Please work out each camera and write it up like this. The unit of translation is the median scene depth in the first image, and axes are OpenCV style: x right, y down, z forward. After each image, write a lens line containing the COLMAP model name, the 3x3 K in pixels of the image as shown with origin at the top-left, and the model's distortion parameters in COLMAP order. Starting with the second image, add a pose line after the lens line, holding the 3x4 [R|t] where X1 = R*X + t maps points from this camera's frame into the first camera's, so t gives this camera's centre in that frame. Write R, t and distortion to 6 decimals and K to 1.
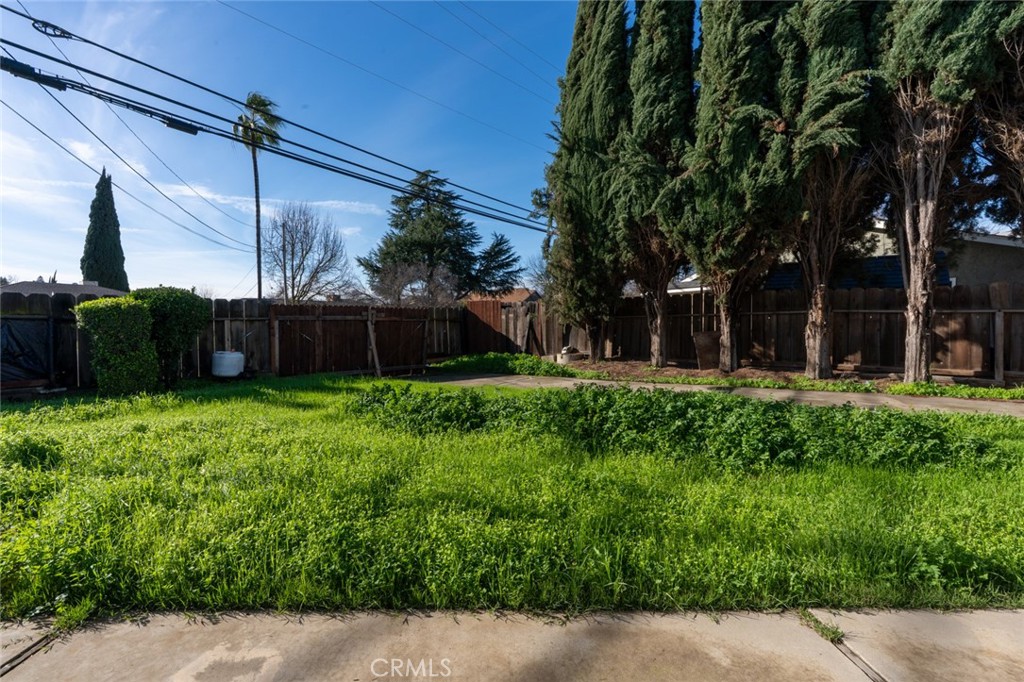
lens RADIAL K [[479.7, 0, 495.3], [0, 479.7, 347.0], [0, 0, 1]] dist [0.000021, 0.000420]
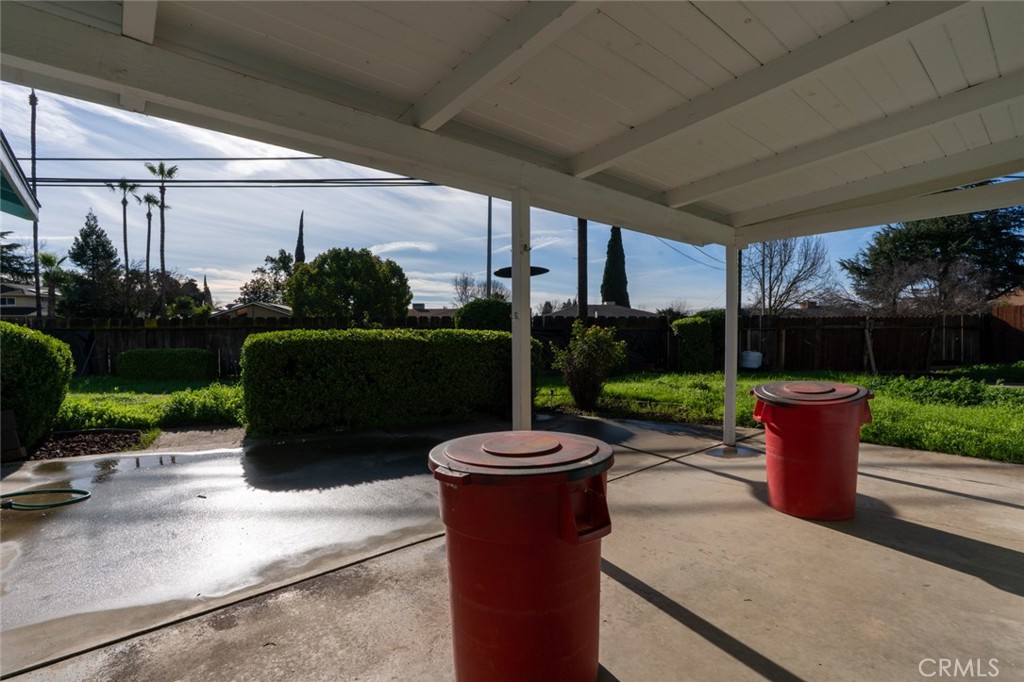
lens RADIAL K [[475.9, 0, 508.0], [0, 475.9, 359.4], [0, 0, 1]] dist [0.000094, 0.000063]
pose [[0.642399, 0.038070, -0.765425, 0.020302], [-0.031242, 0.999236, 0.023478, 0.006032], [0.765734, 0.008831, 0.643097, -0.130834]]
